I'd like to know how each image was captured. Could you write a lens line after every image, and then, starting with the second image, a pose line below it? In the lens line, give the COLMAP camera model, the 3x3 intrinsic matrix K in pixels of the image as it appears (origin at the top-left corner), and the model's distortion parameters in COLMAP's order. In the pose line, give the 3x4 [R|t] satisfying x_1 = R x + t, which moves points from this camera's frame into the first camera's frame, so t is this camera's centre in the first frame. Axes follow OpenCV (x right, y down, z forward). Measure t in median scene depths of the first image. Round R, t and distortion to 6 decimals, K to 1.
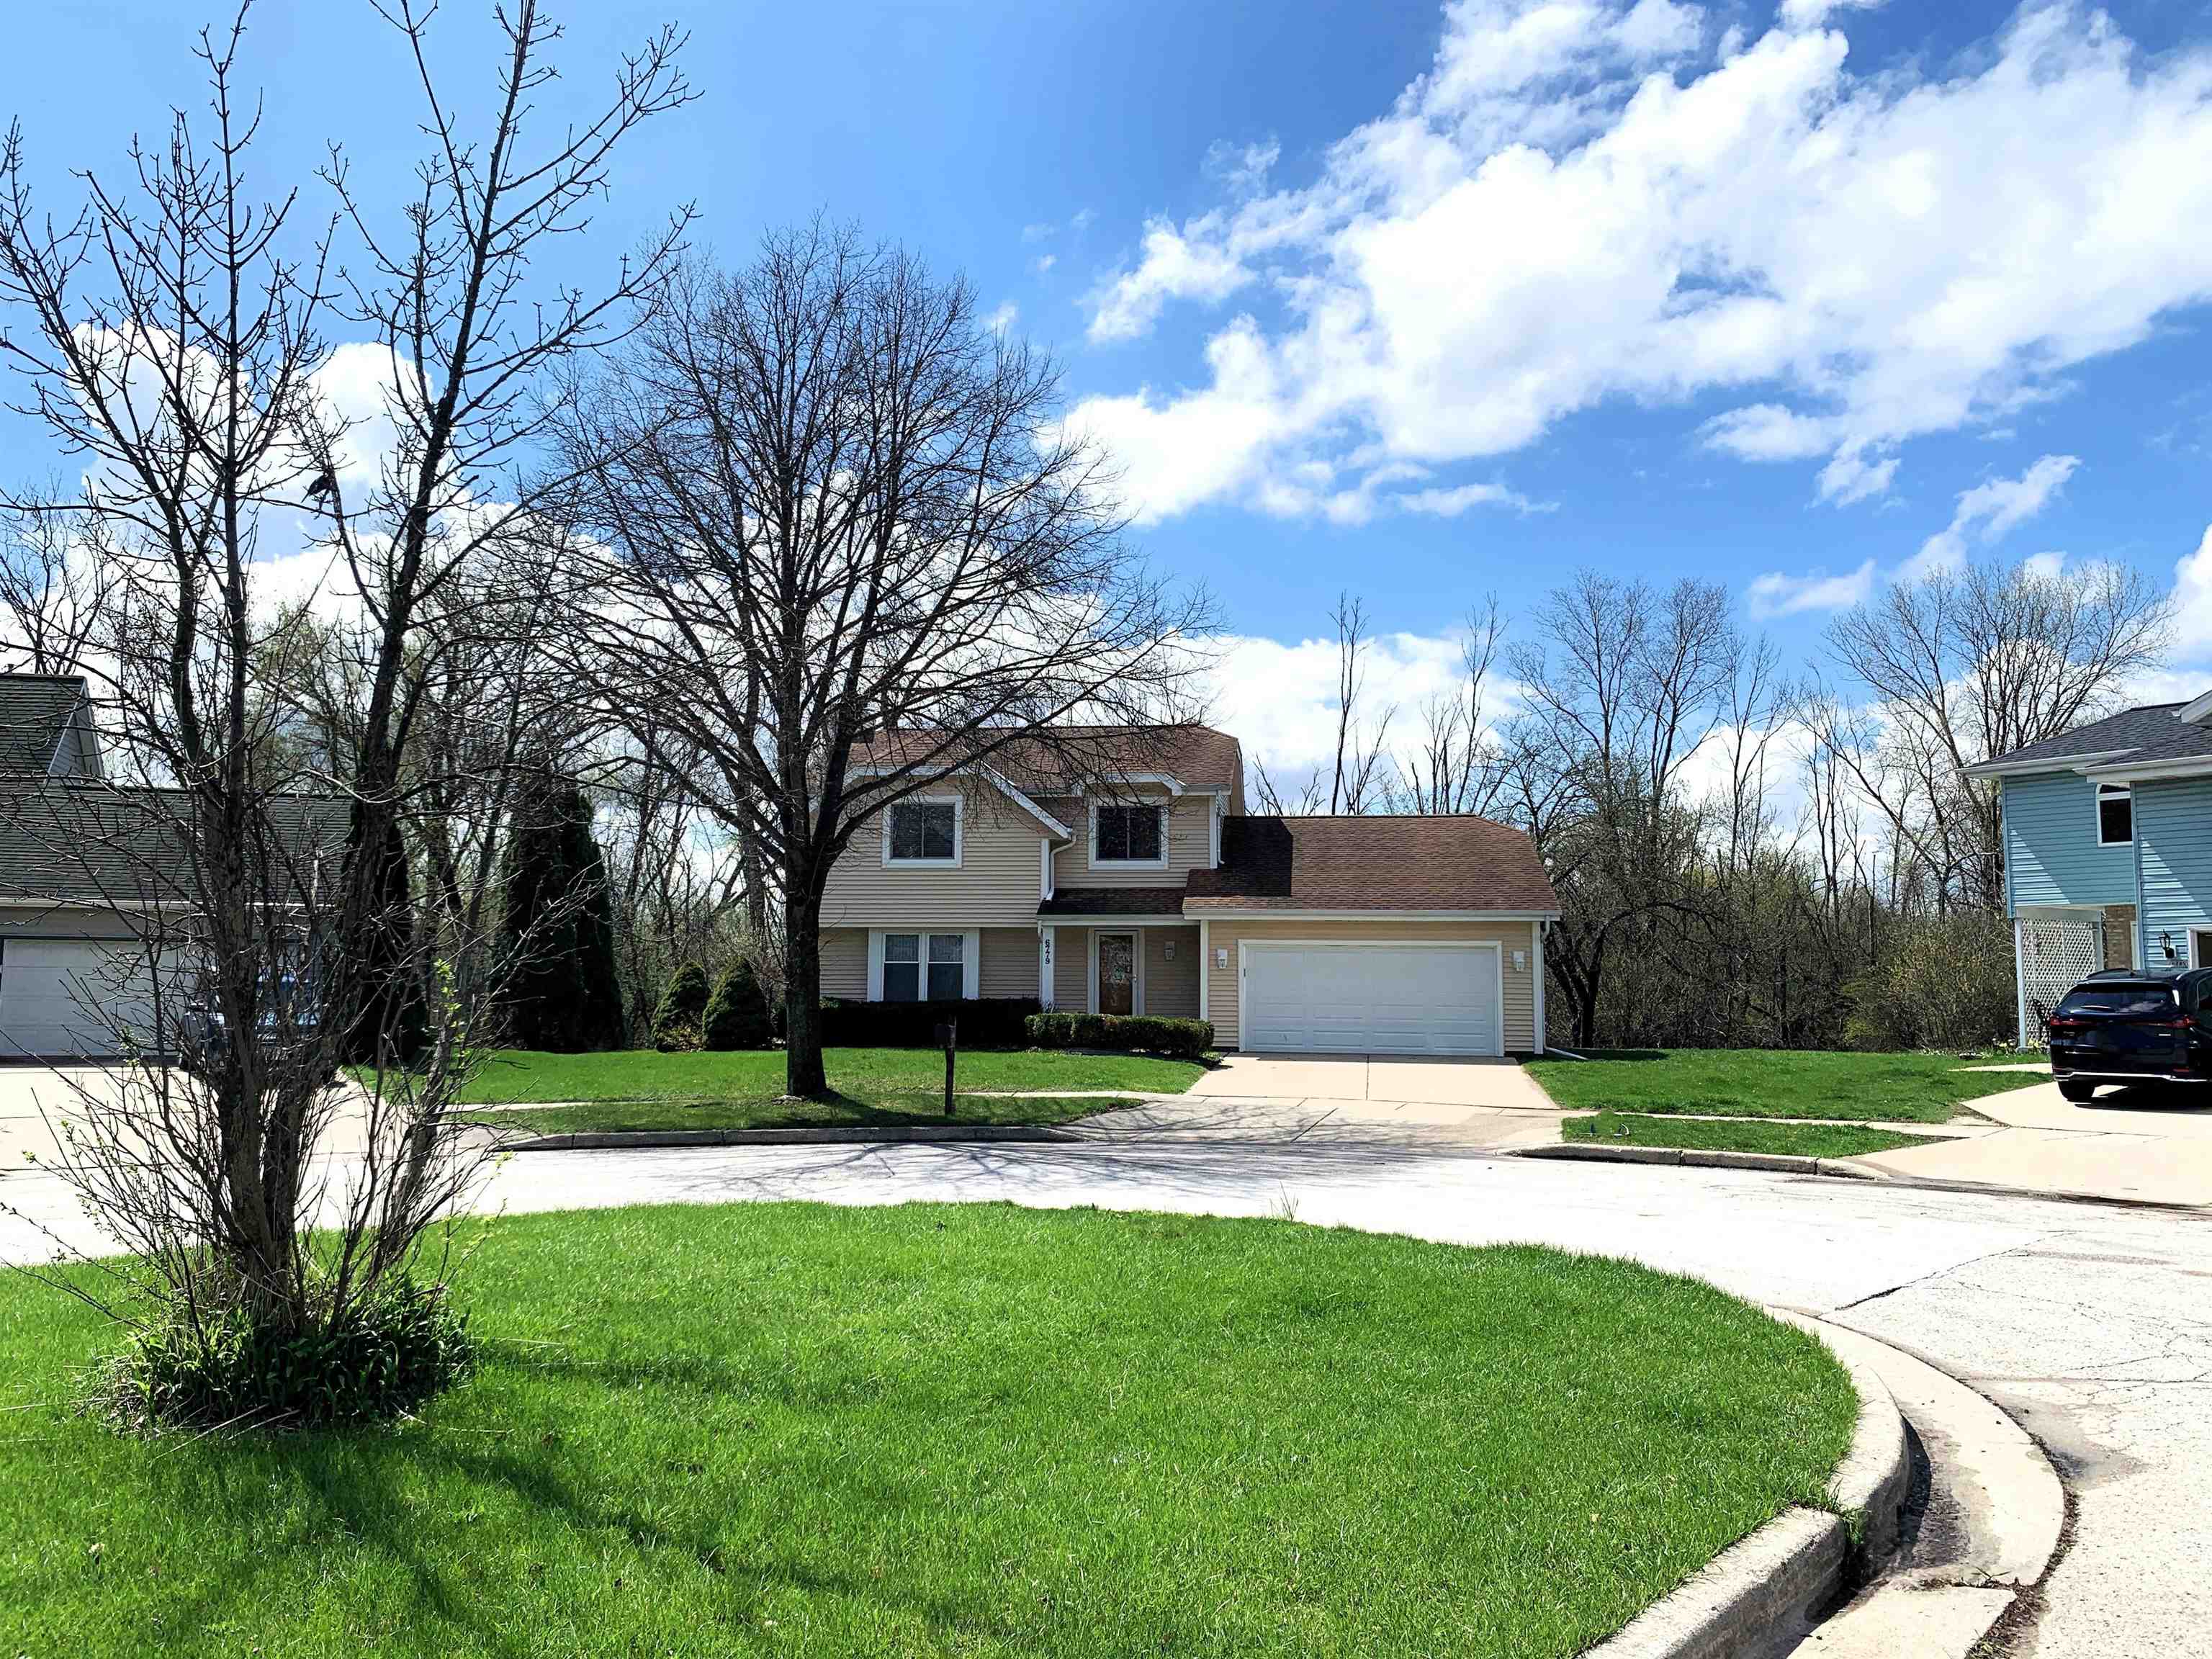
lens RADIAL K [[1752.8, 0, 1107.7], [0, 1752.8, 831.8], [0, 0, 1]] dist [0.072900, -0.118396]
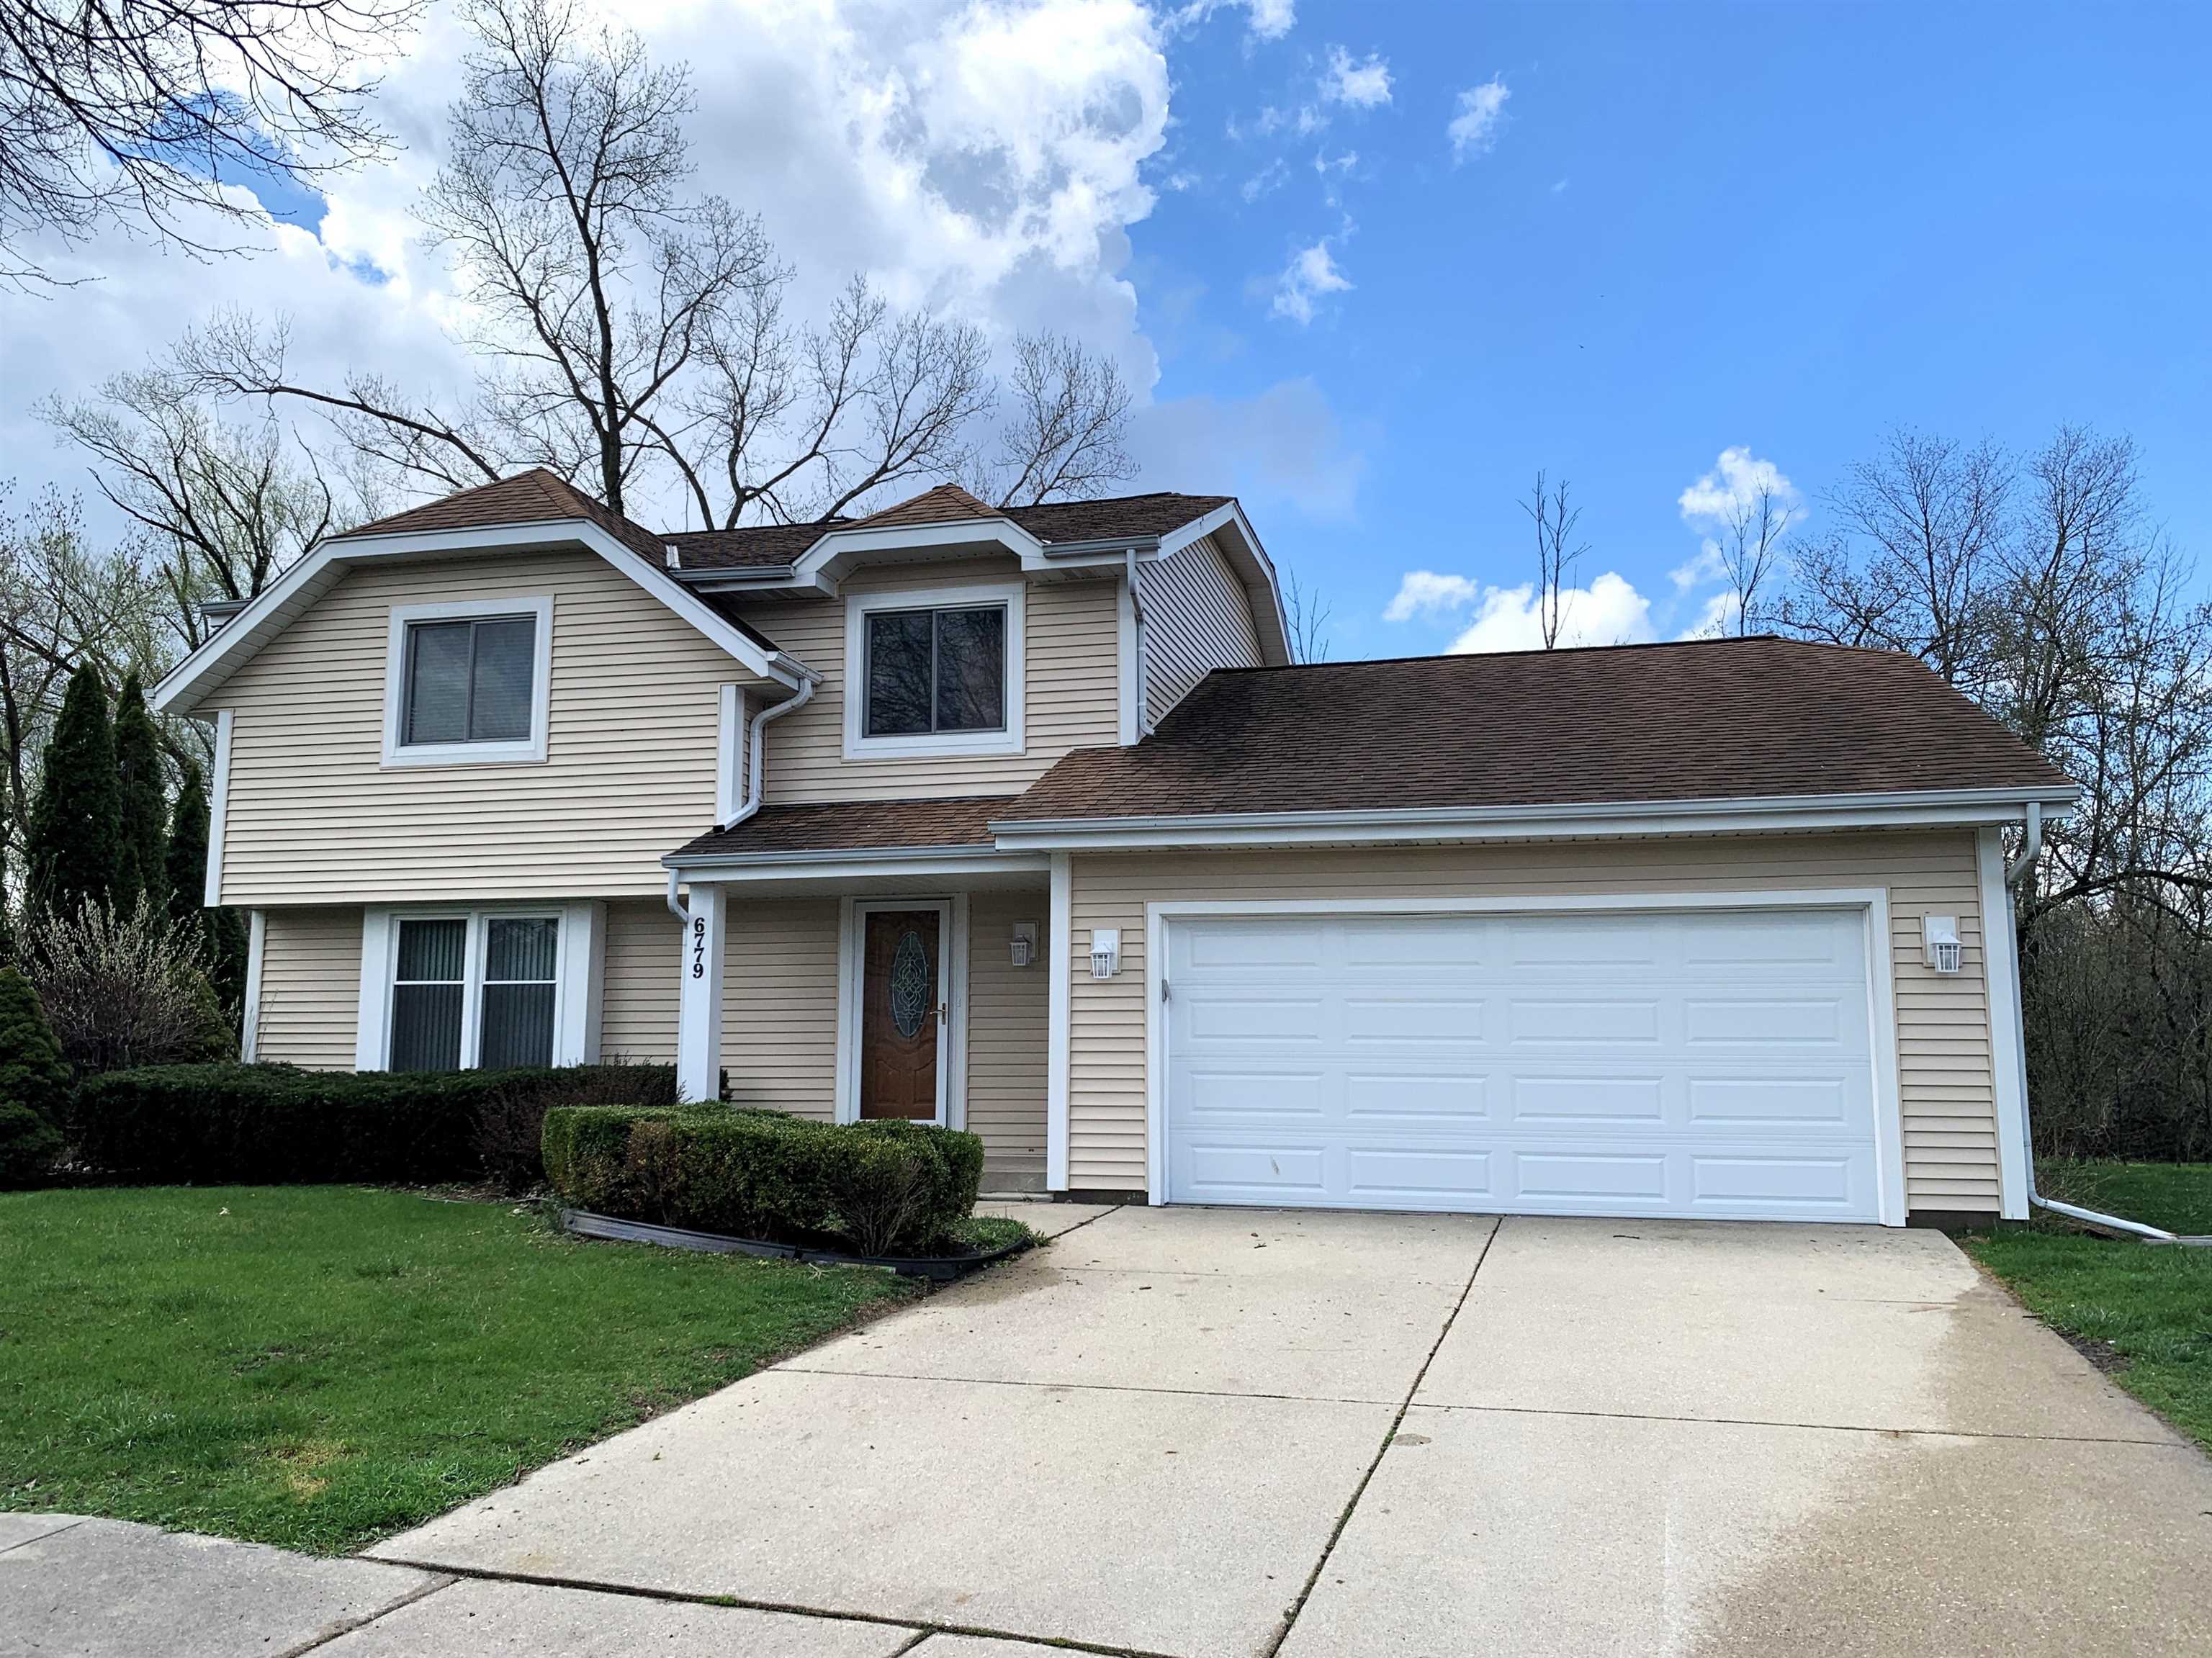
lens RADIAL K [[1752.7, 0, 1105.6], [0, 1752.7, 825.8], [0, 0, 1]] dist [0.072900, -0.118396]
pose [[0.990271, -0.025301, -0.136833, 0.111585], [0.019780, 0.998940, -0.041562, 0.057054], [0.137739, 0.038451, 0.989722, 0.587448]]
